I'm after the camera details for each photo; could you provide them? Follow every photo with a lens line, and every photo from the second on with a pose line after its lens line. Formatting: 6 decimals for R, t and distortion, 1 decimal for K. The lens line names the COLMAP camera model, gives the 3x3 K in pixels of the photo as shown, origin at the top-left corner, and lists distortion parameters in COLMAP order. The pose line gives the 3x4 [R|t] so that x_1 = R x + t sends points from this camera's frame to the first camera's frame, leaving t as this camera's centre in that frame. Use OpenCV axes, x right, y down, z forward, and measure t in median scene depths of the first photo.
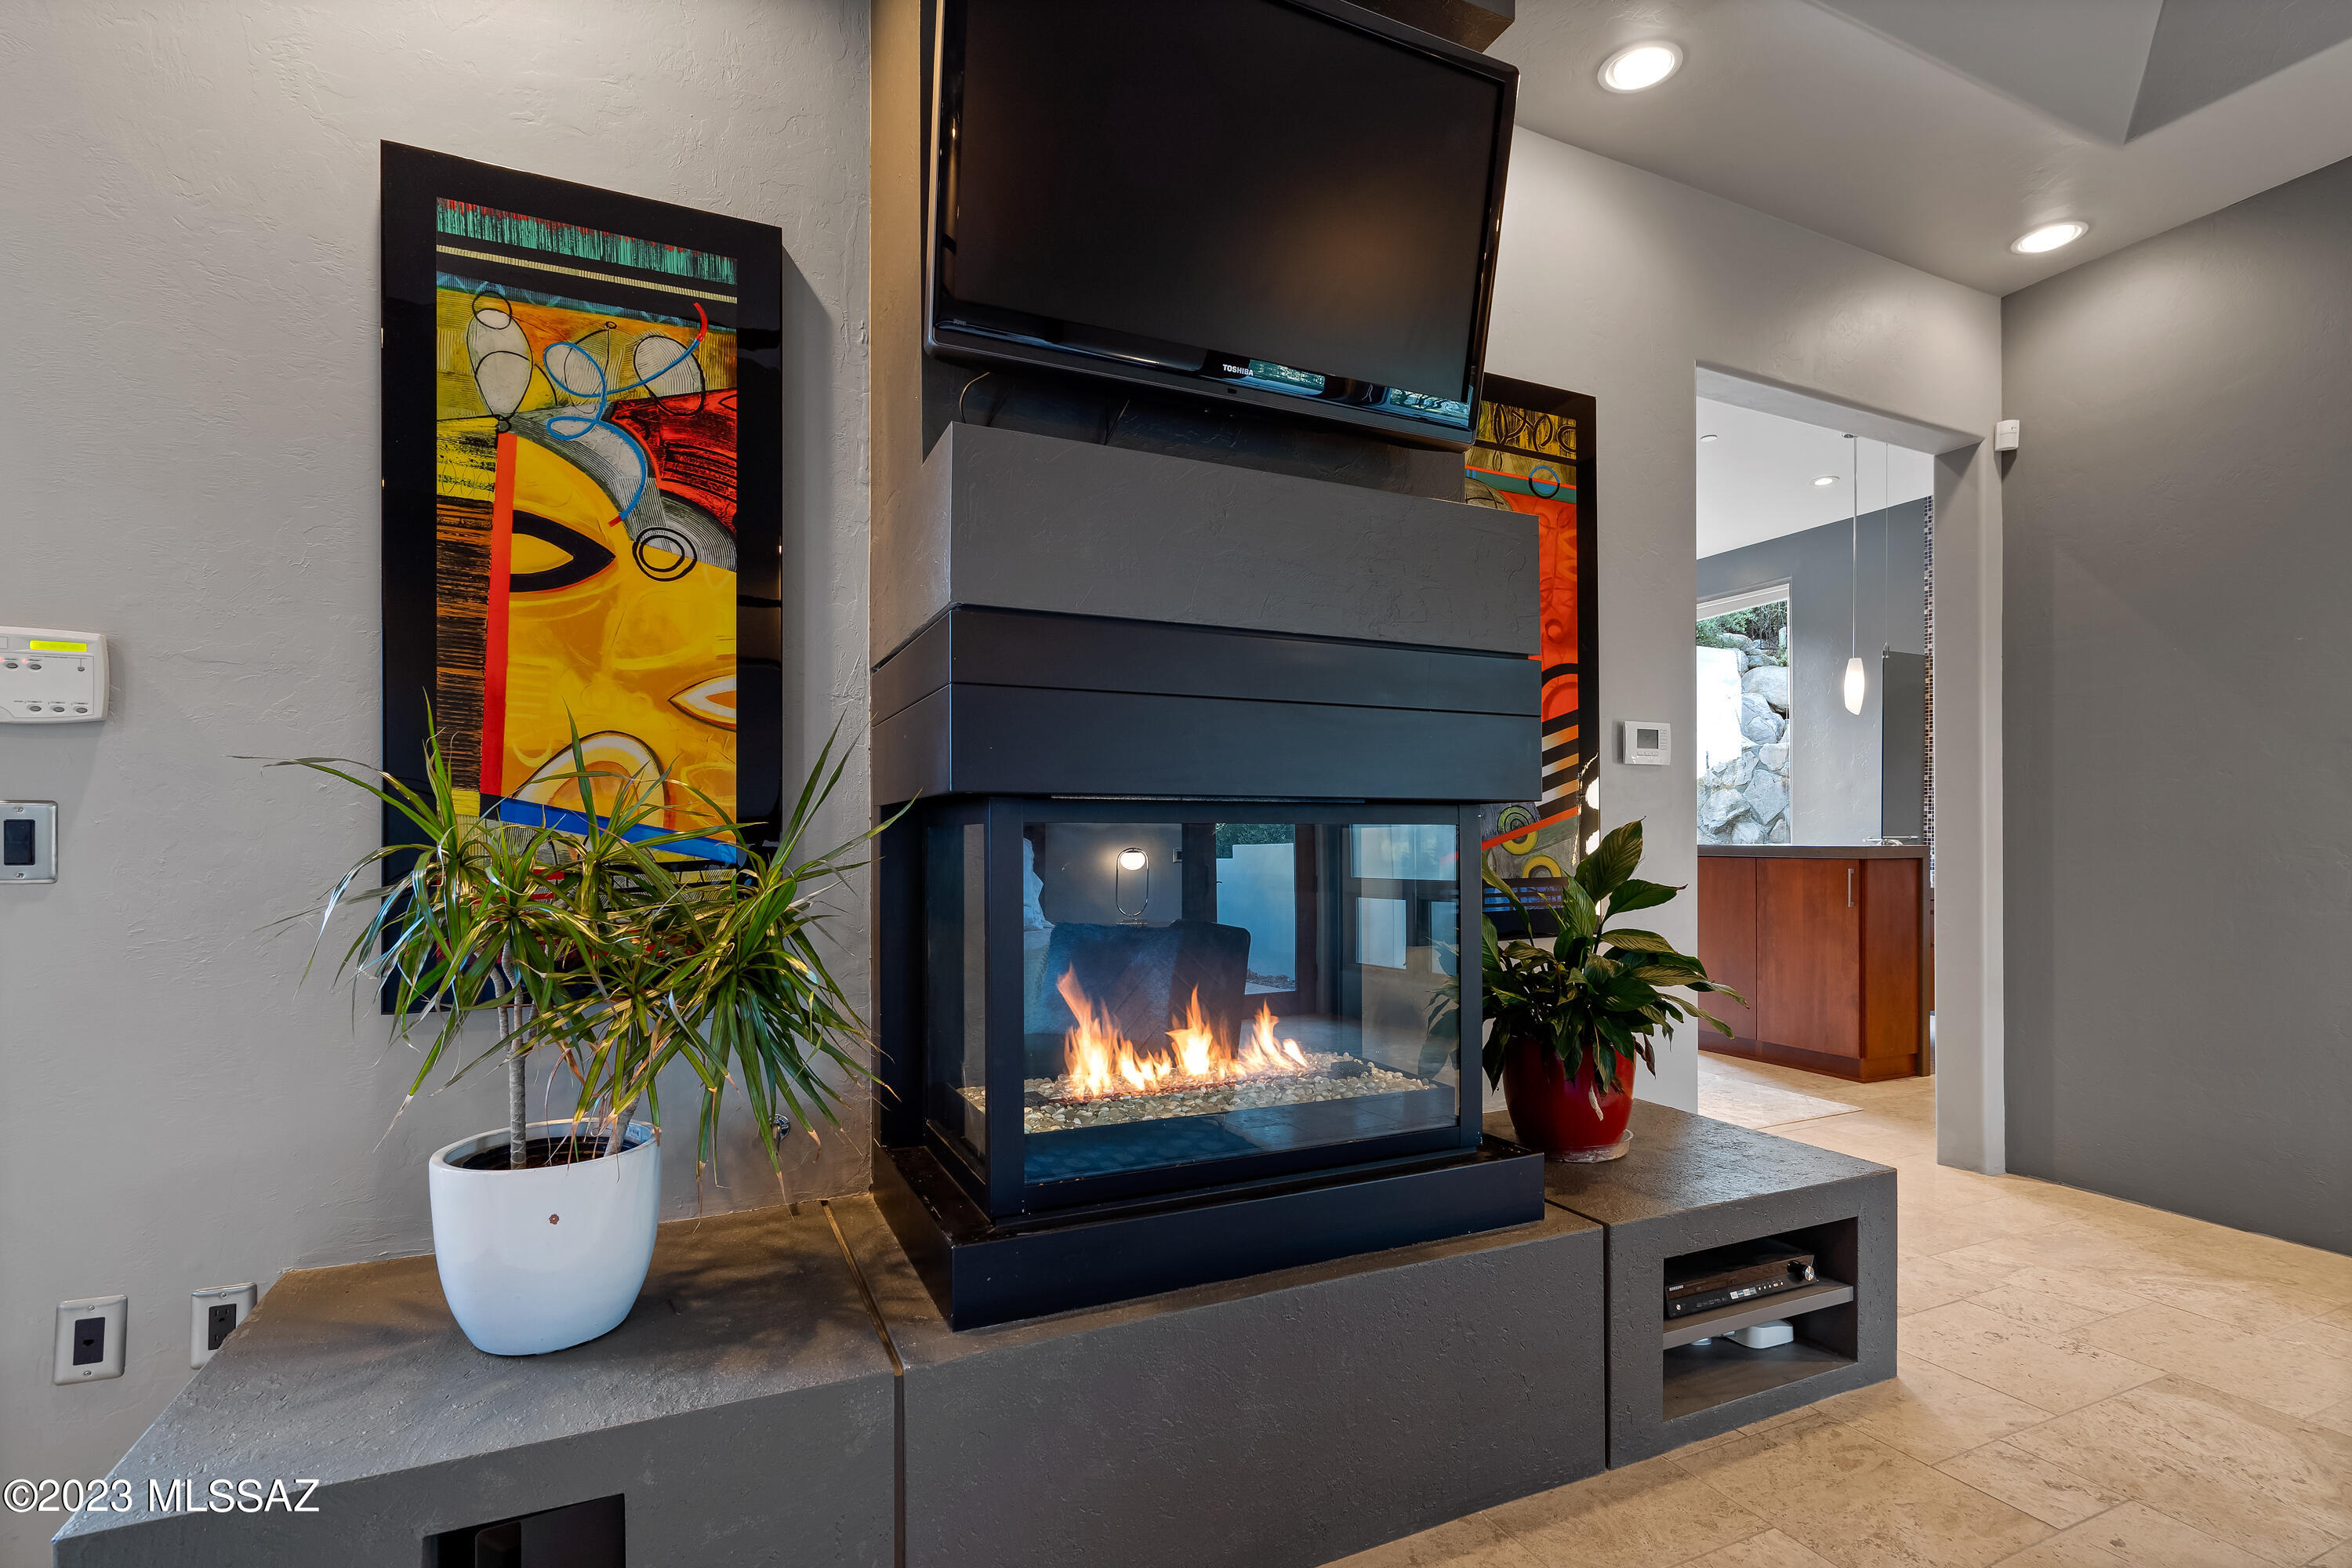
lens RADIAL K [[1090.5, 0, 1173.1], [0, 1090.5, 832.2], [0, 0, 1]] dist [-0.000478, -0.000076]
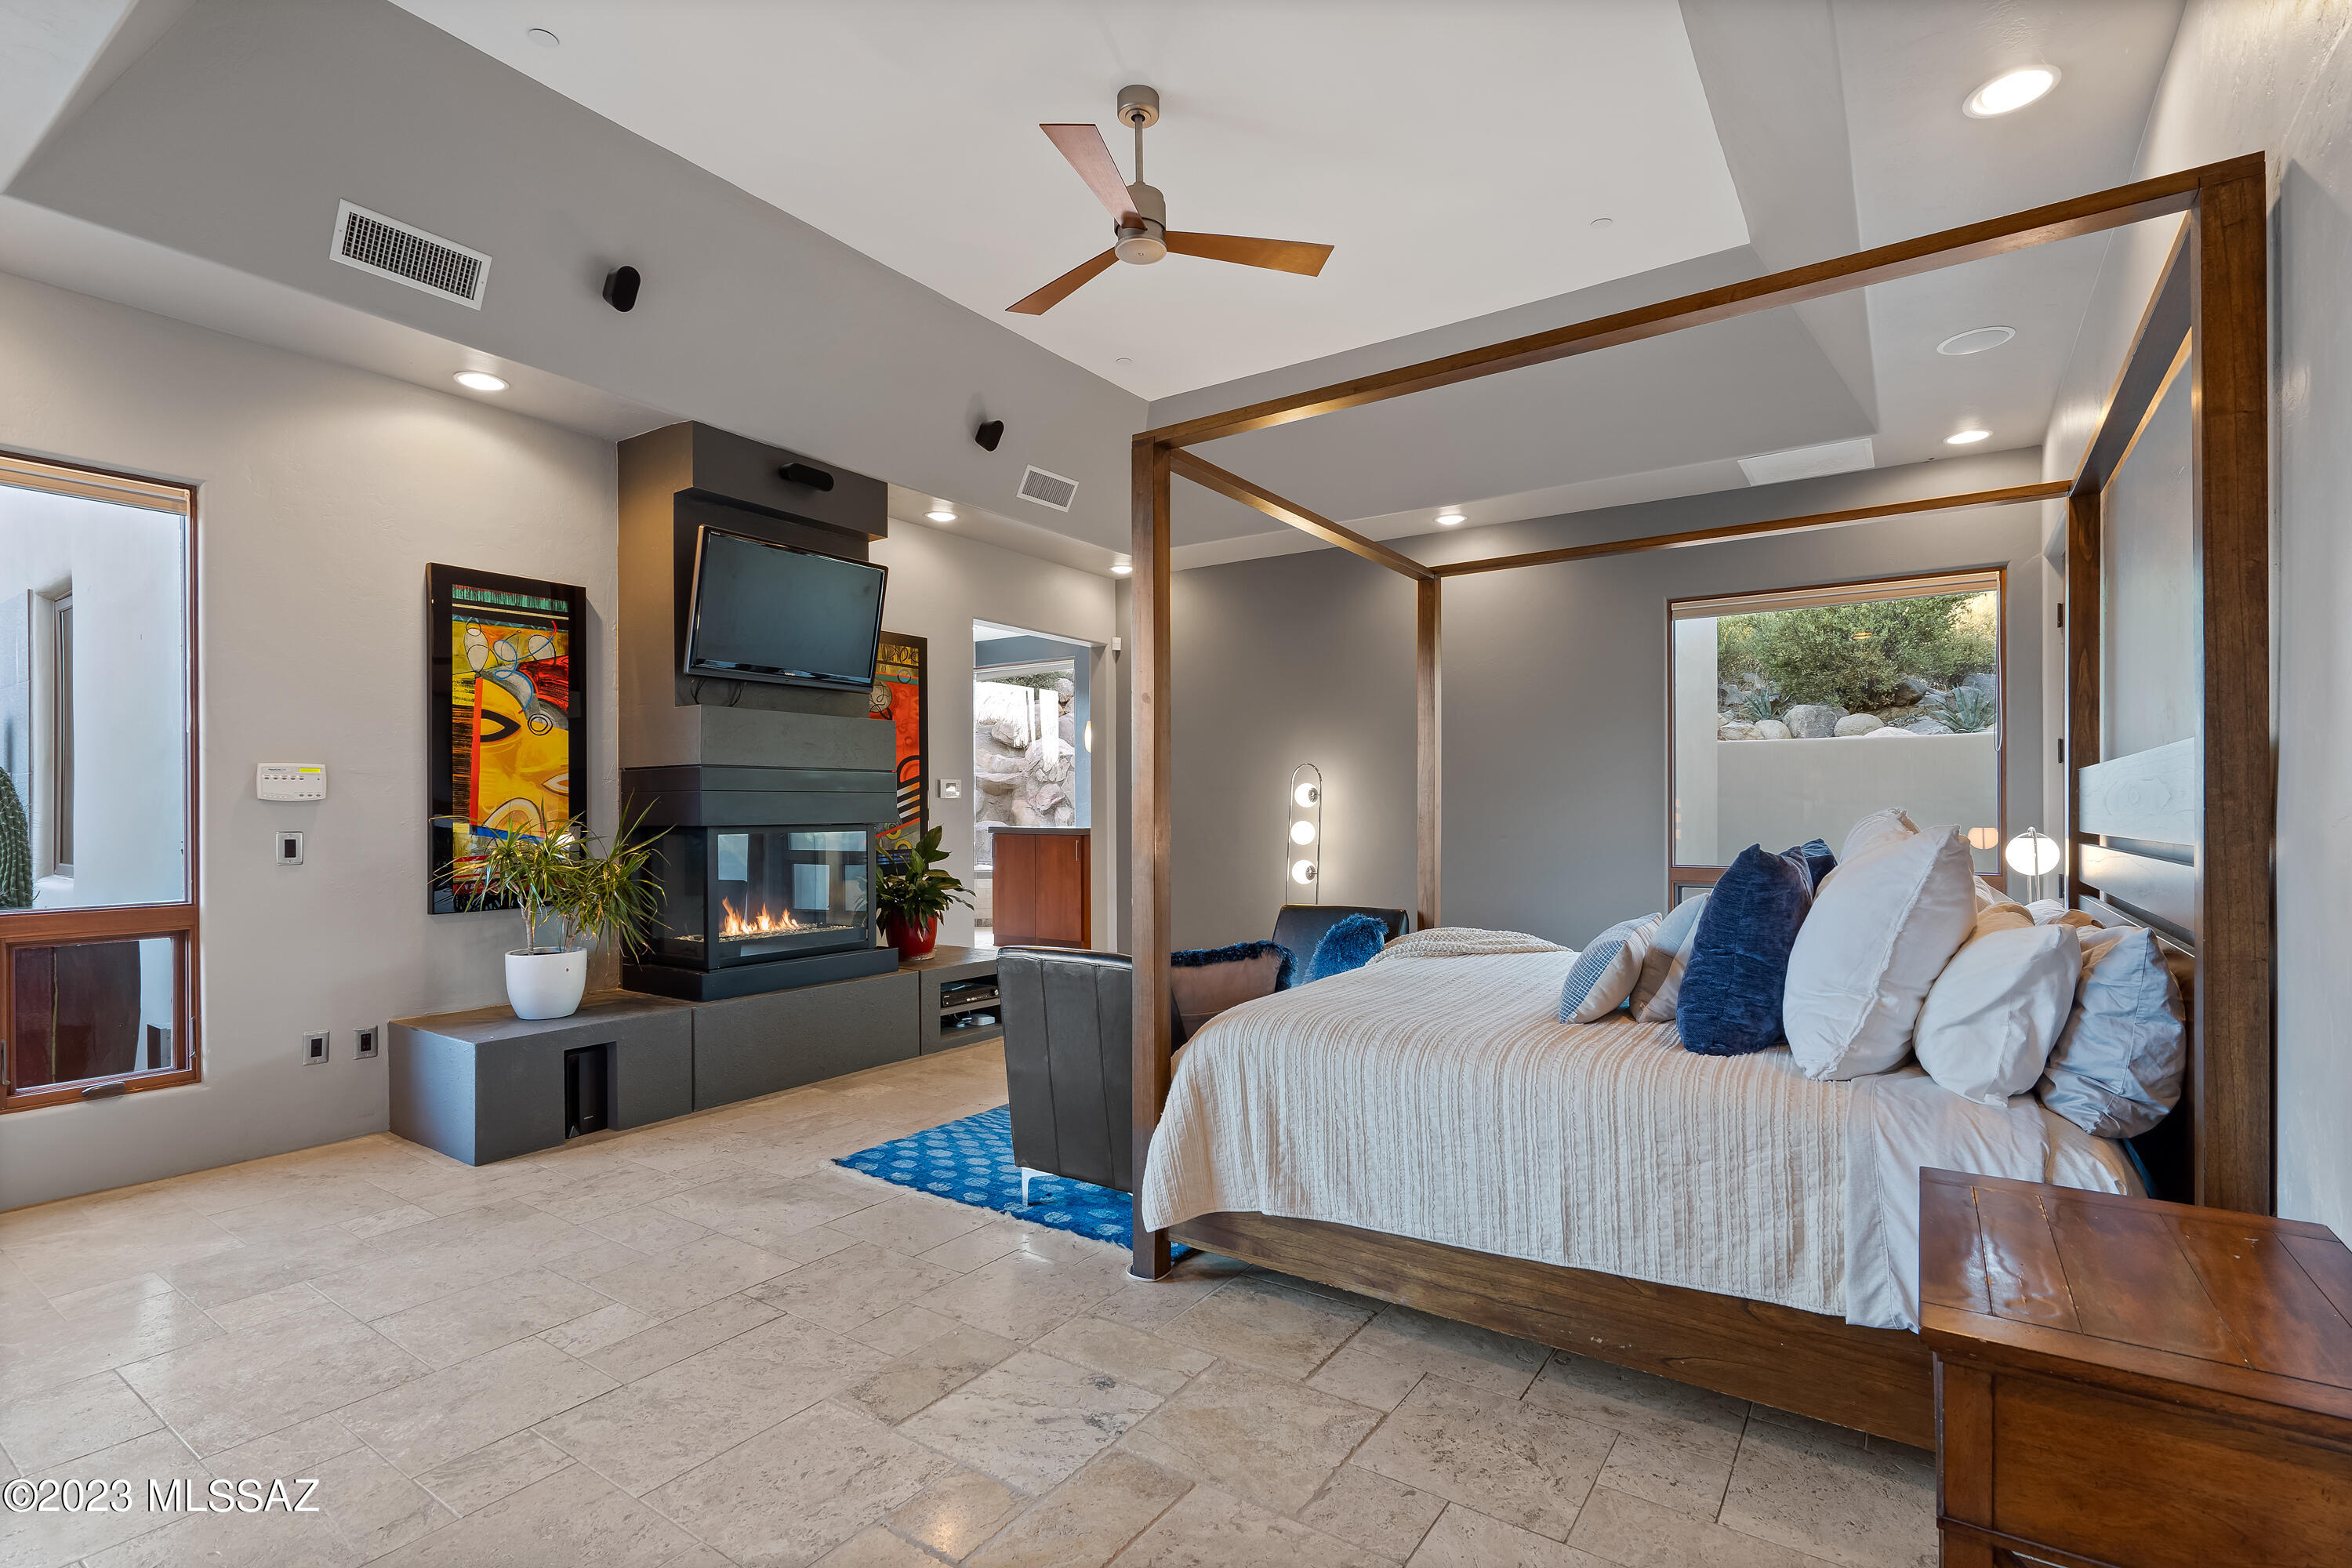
lens RADIAL K [[1099.0, 0, 1188.7], [0, 1099.0, 813.8], [0, 0, 1]] dist [-0.000485, 0.000285]
pose [[0.854491, -0.003020, 0.519457, -0.493562], [-0.002827, 0.999941, 0.010463, -0.083432], [-0.519458, -0.010409, 0.854433, -1.816568]]
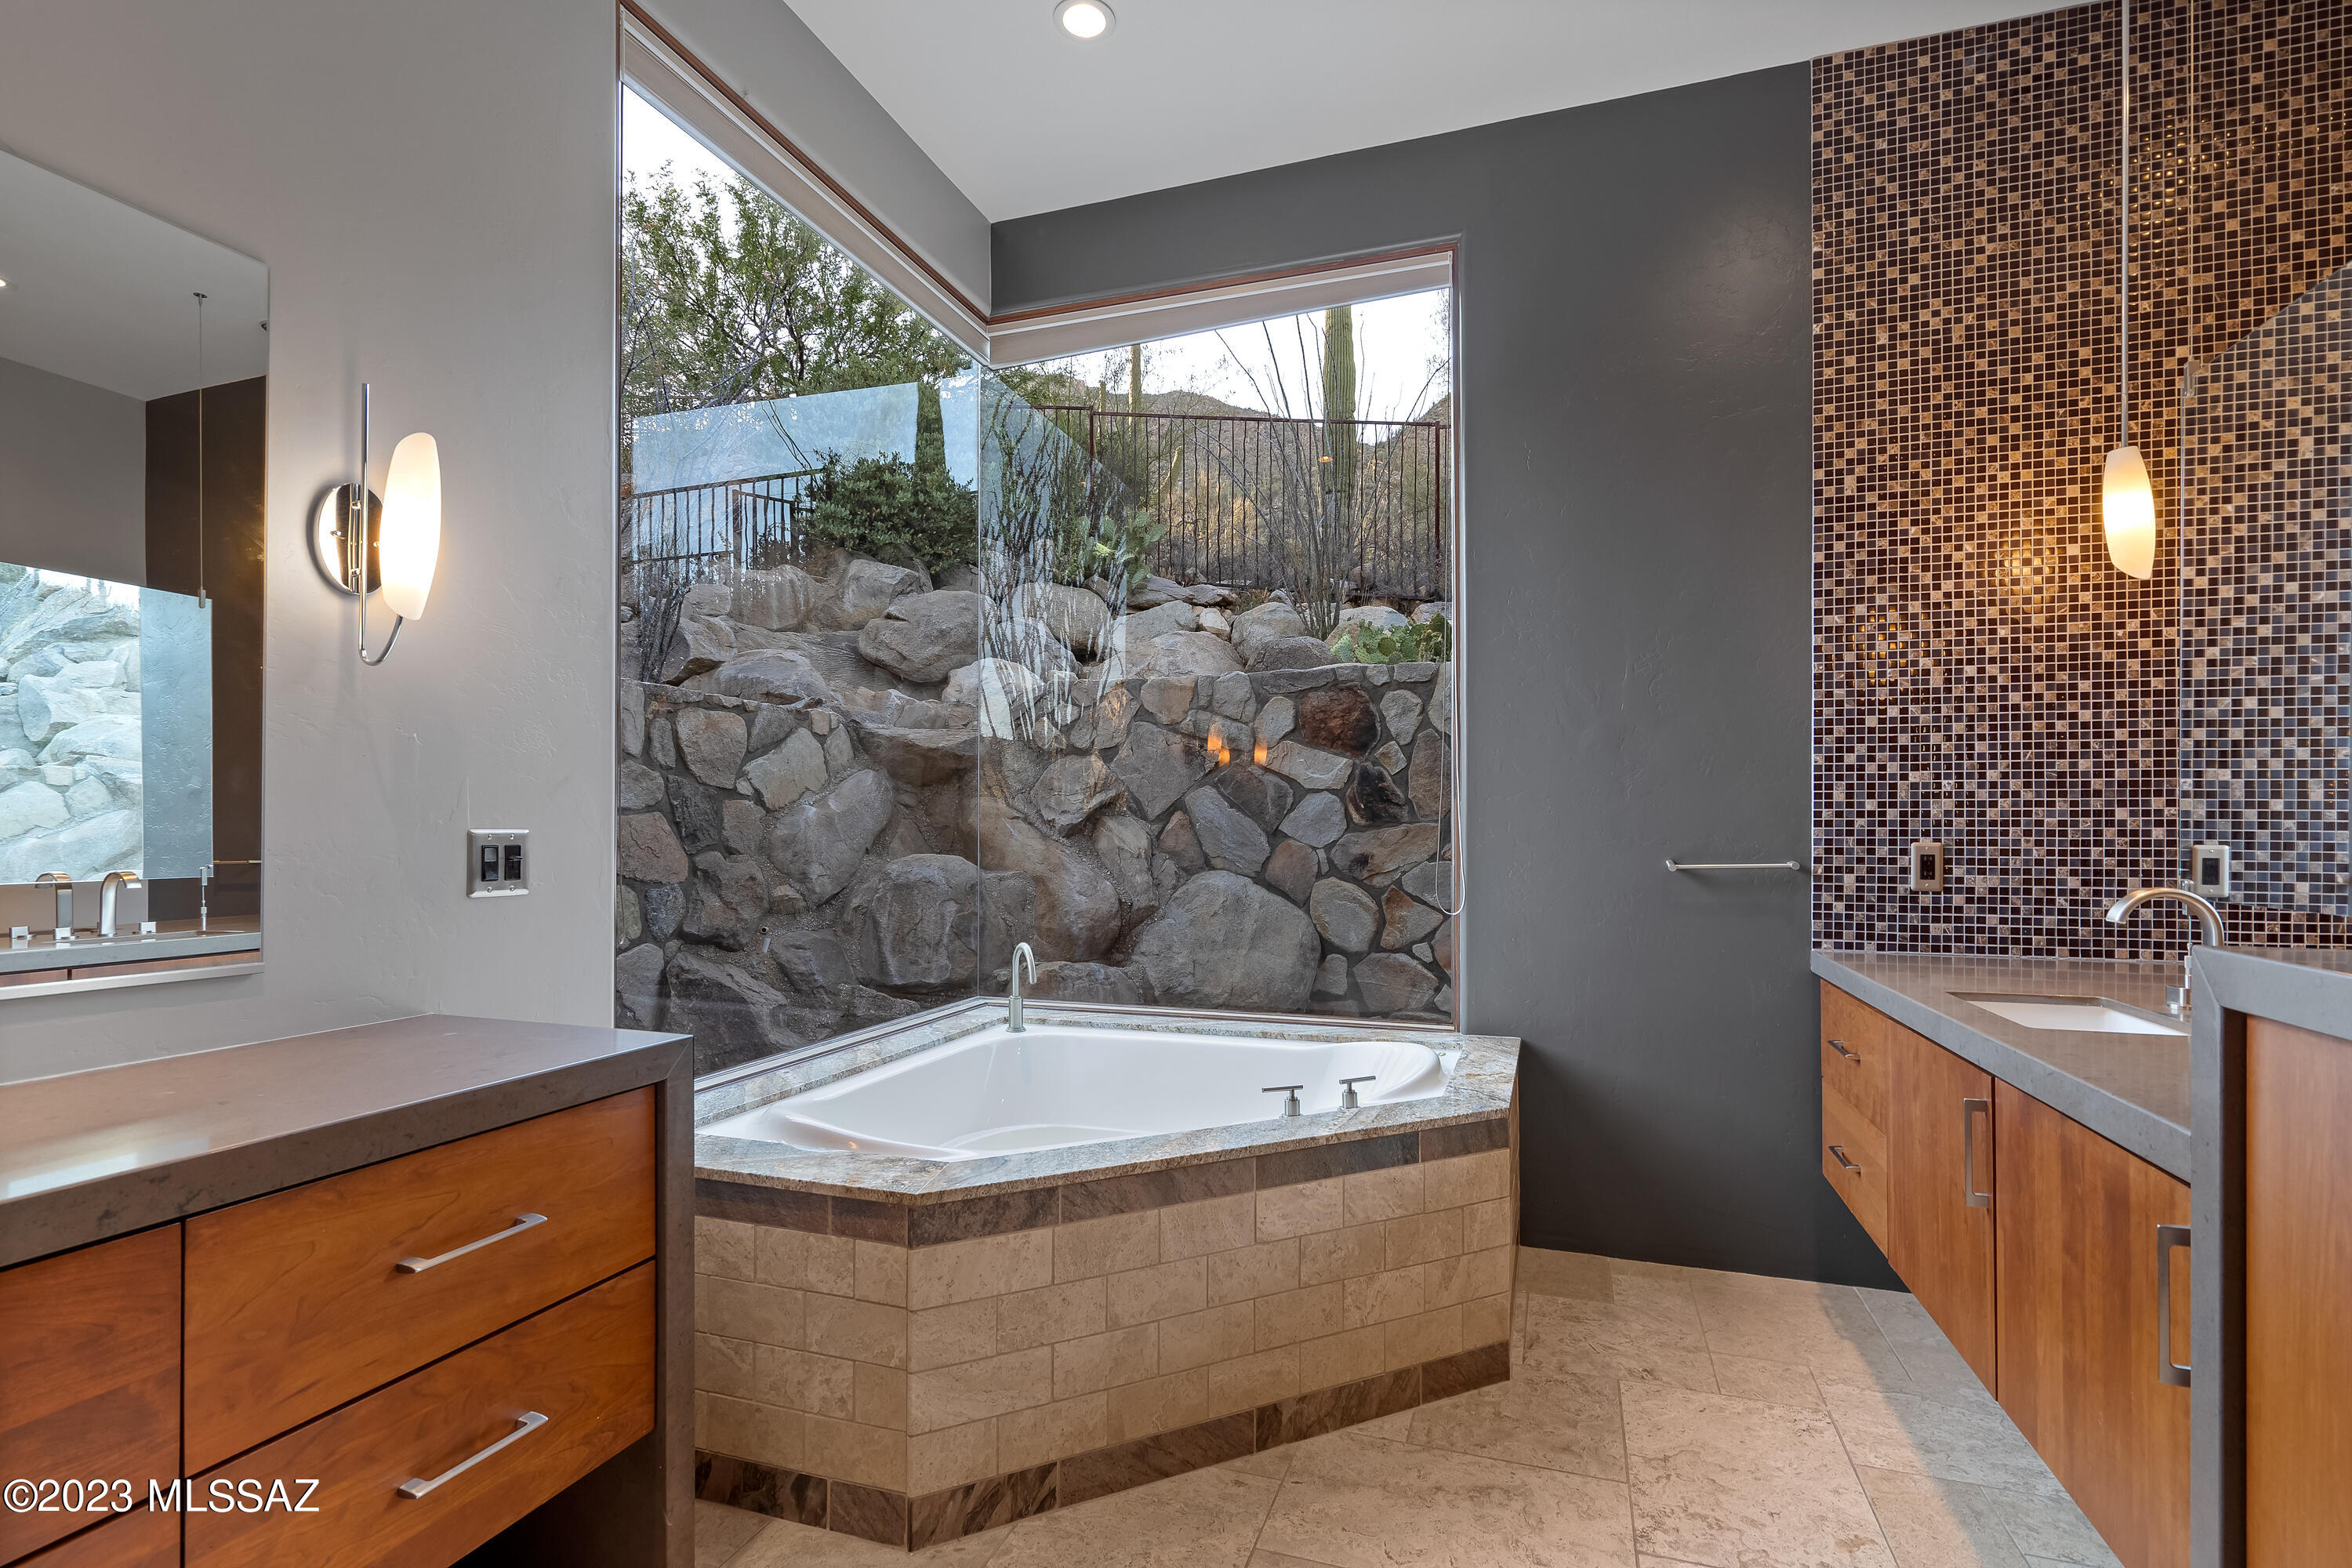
lens RADIAL K [[1099.0, 0, 1188.7], [0, 1099.0, 813.8], [0, 0, 1]] dist [-0.000485, 0.000285]
pose [[0.687286, 0.010545, 0.726311, 0.773099], [-0.006533, 0.999944, -0.008336, -0.031519], [-0.726358, 0.000985, 0.687316, 3.143832]]
